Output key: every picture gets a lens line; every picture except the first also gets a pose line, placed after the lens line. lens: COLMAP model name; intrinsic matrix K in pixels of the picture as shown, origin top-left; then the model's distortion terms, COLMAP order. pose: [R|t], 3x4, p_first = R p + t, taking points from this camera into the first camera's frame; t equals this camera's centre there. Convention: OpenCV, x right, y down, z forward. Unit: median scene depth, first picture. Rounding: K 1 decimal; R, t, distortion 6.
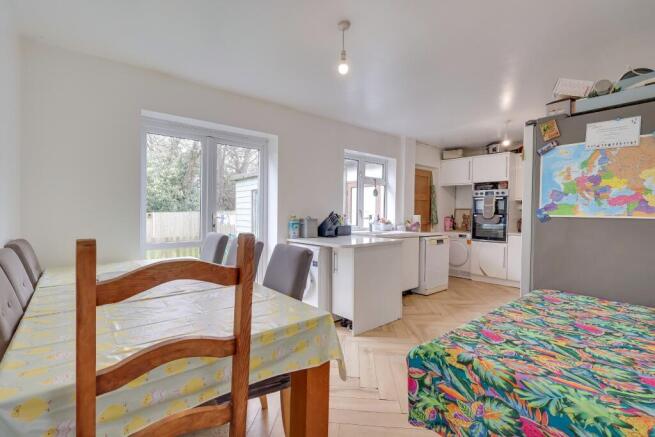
lens RADIAL K [[304.2, 0, 327.6], [0, 304.2, 217.4], [0, 0, 1]] dist [-0.001073, 0.000072]
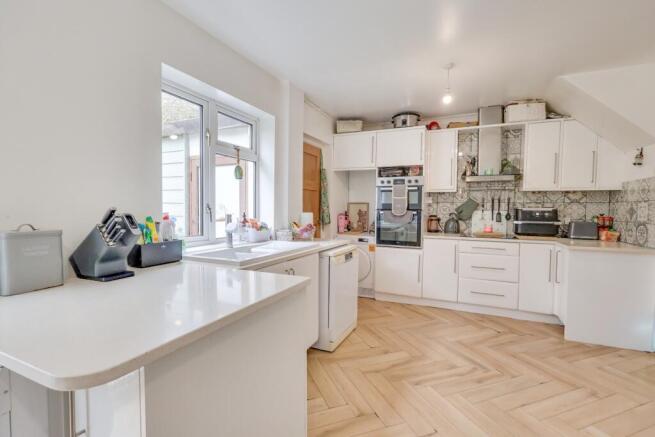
lens RADIAL K [[304.2, 0, 328.6], [0, 304.2, 218.9], [0, 0, 1]] dist [-0.001073, 0.000072]
pose [[0.906700, -0.019685, 0.421317, 0.069568], [0.009597, 0.999615, 0.026050, -0.010158], [-0.421667, -0.019576, 0.906539, 0.416686]]
